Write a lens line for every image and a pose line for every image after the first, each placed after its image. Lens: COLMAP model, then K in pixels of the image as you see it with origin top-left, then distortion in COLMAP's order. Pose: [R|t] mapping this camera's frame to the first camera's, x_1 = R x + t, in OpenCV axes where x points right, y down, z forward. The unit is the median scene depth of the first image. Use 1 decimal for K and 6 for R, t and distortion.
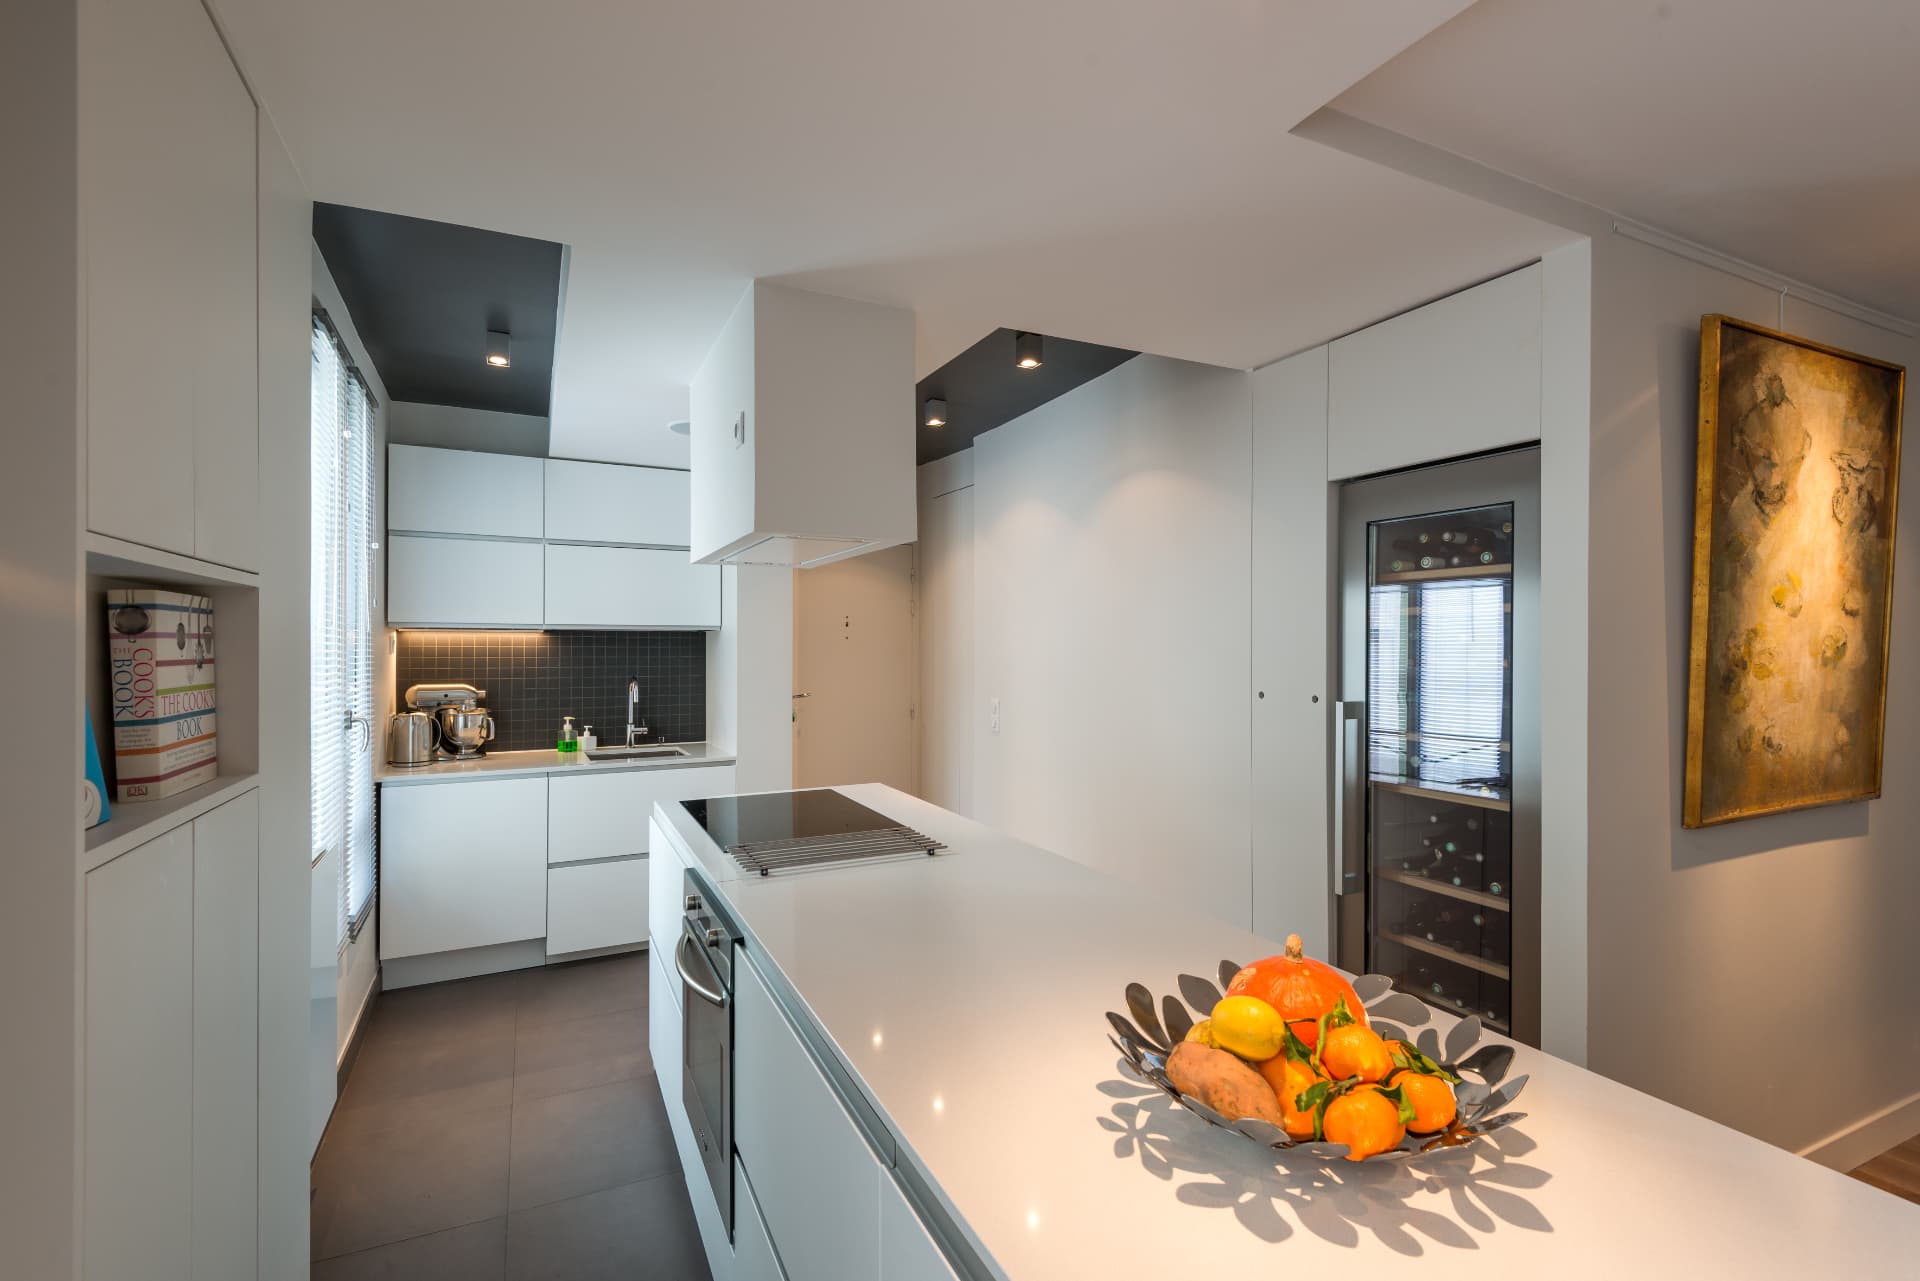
lens RADIAL K [[867.5, 0, 971.0], [0, 867.5, 644.0], [0, 0, 1]] dist [-0.002315, 0.000062]
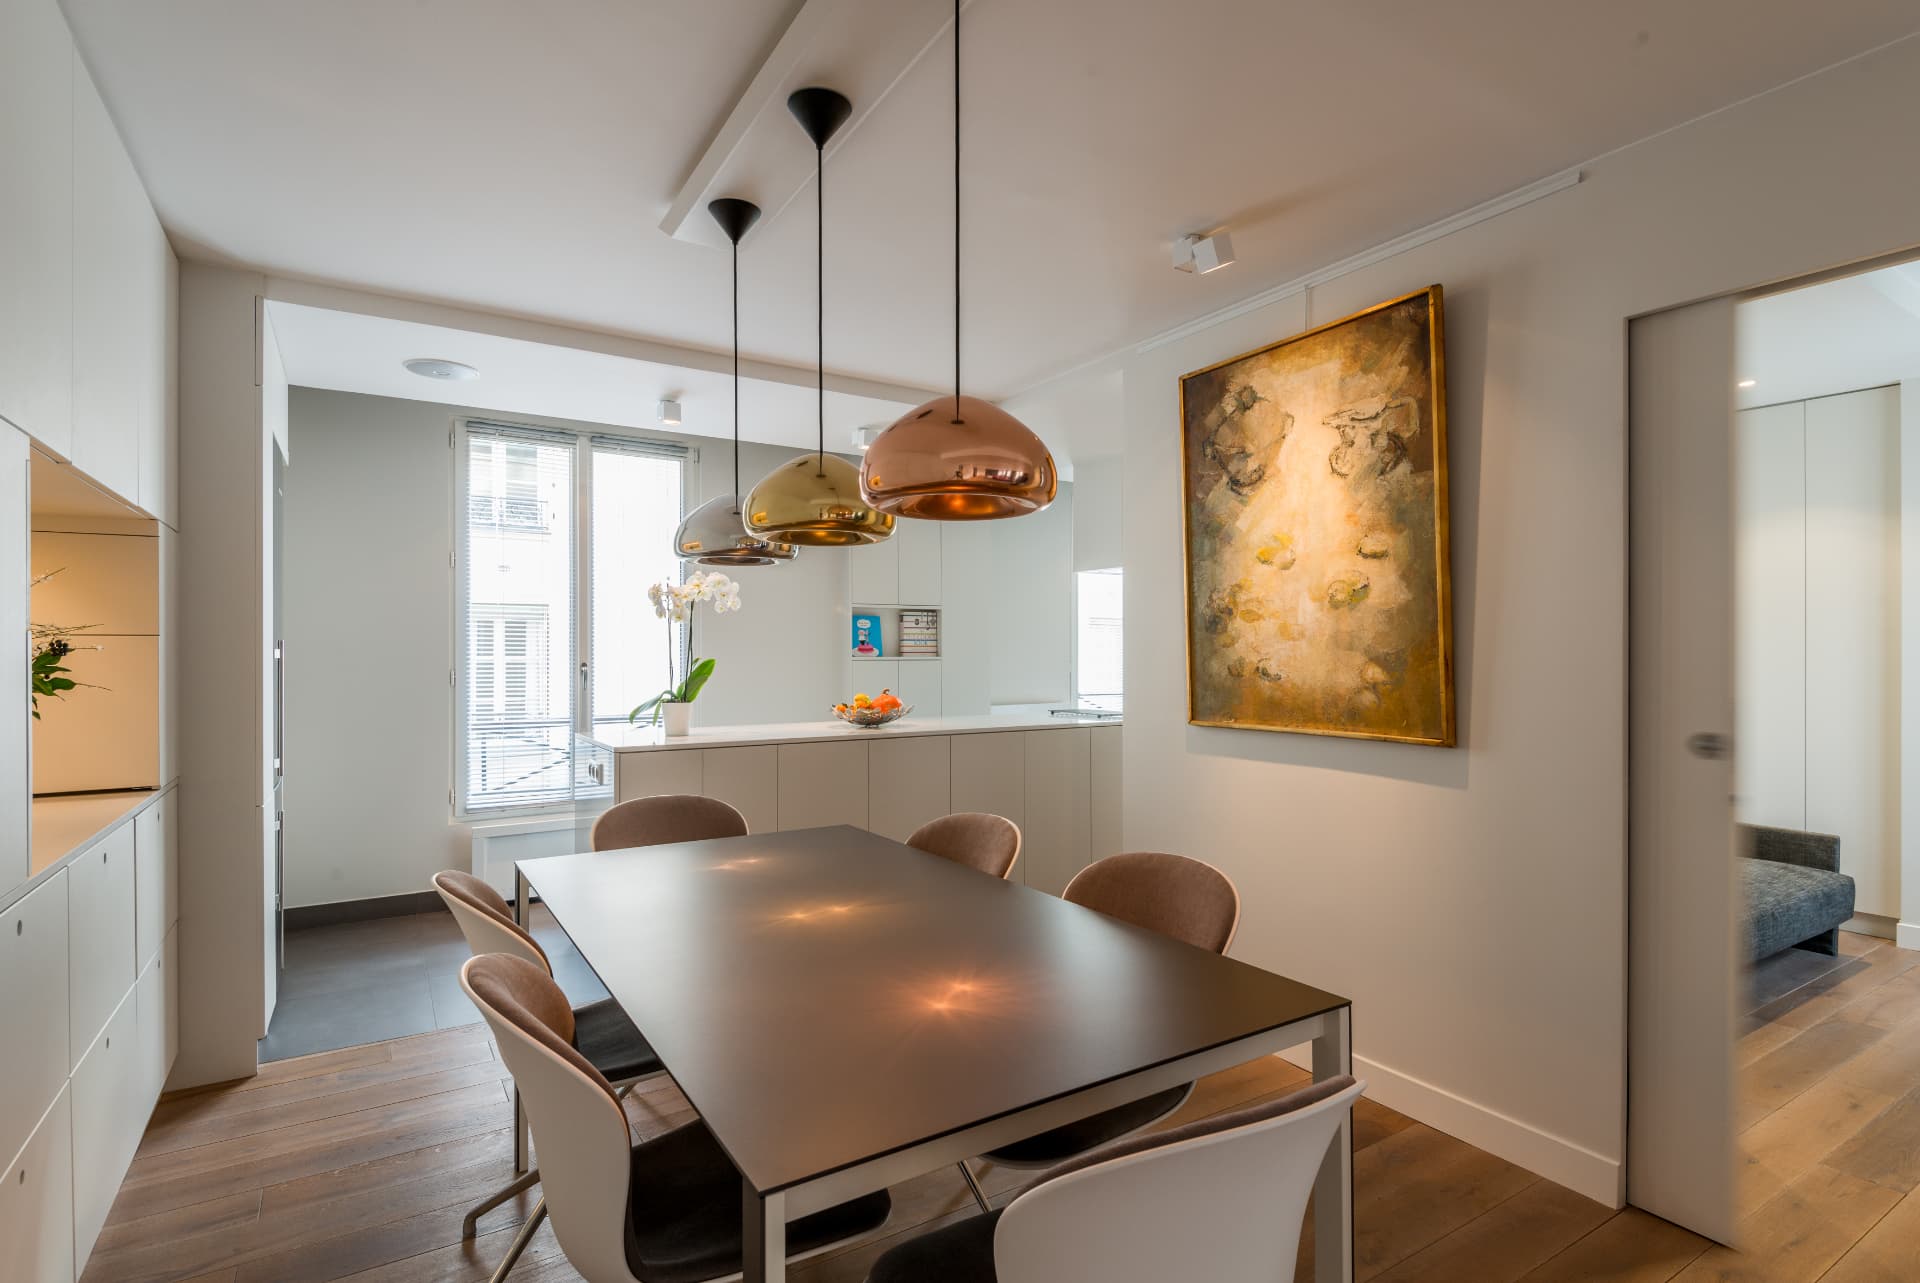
lens RADIAL K [[977.8, 0, 966.0], [0, 977.8, 647.7], [0, 0, 1]] dist [-0.002689, -0.000589]
pose [[0.096813, -0.003897, -0.995295, 2.374968], [0.009453, 0.999951, -0.002995, 0.081326], [0.995258, -0.009118, 0.096845, 0.445681]]
